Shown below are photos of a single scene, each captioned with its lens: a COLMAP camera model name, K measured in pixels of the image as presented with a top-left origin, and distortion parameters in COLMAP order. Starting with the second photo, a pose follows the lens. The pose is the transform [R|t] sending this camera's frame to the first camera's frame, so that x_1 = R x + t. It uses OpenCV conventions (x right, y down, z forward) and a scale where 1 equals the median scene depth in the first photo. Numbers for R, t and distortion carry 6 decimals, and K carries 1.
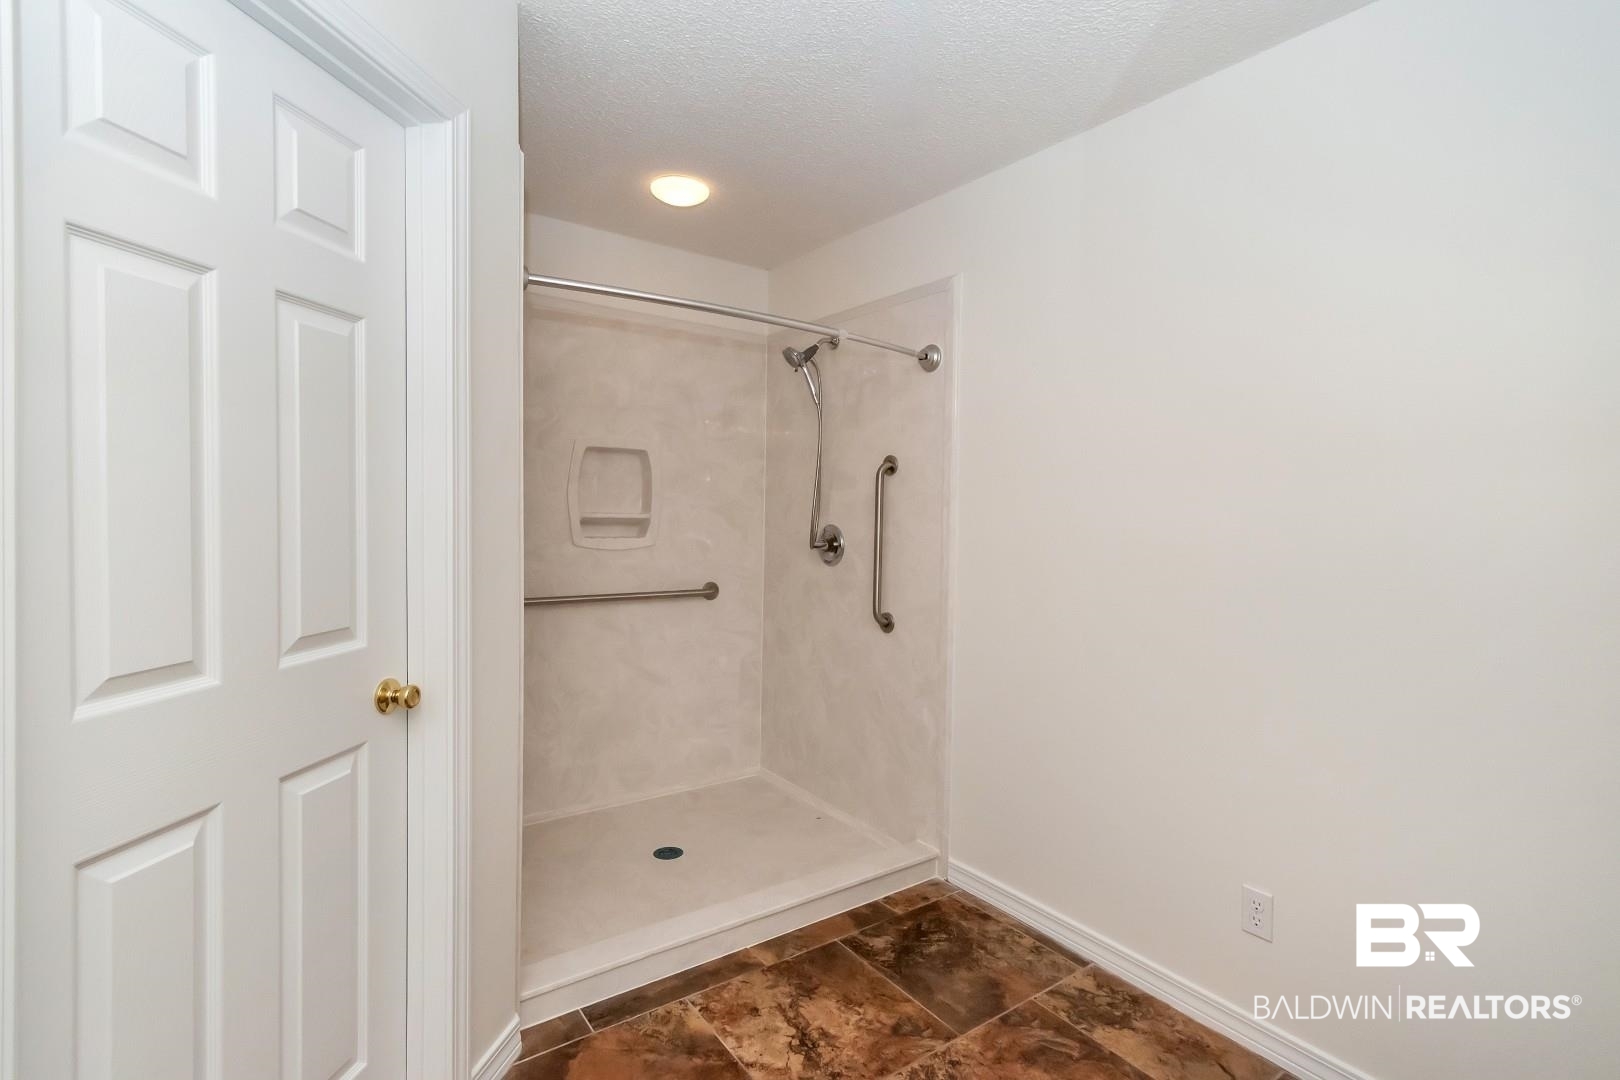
lens RADIAL K [[726.2, 0, 810.1], [0, 726.2, 519.5], [0, 0, 1]] dist [0.000625, -0.000361]
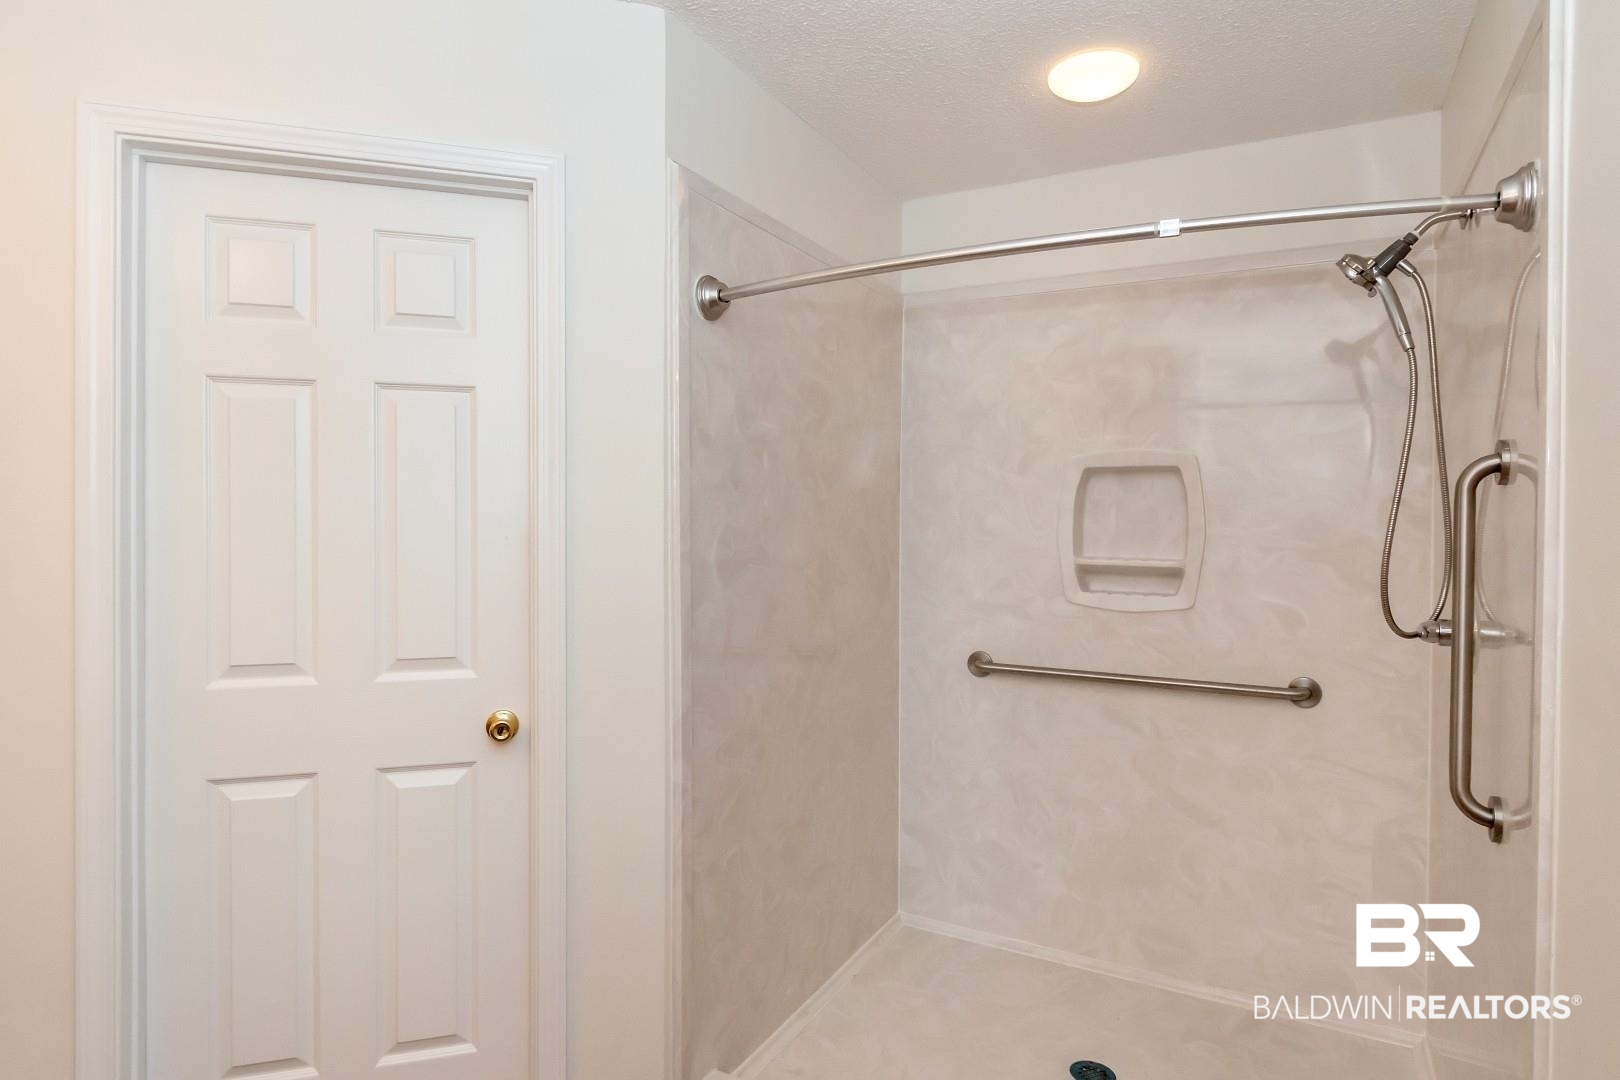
lens RADIAL K [[883.1, 0, 810.0], [0, 883.1, 540.0], [0, 0, 1]] dist [0.000100, -0.000075]
pose [[0.465441, -0.002028, -0.885076, 0.334190], [-0.017172, 0.999788, -0.011322, -0.012342], [0.884912, 0.020468, 0.465308, 0.322085]]
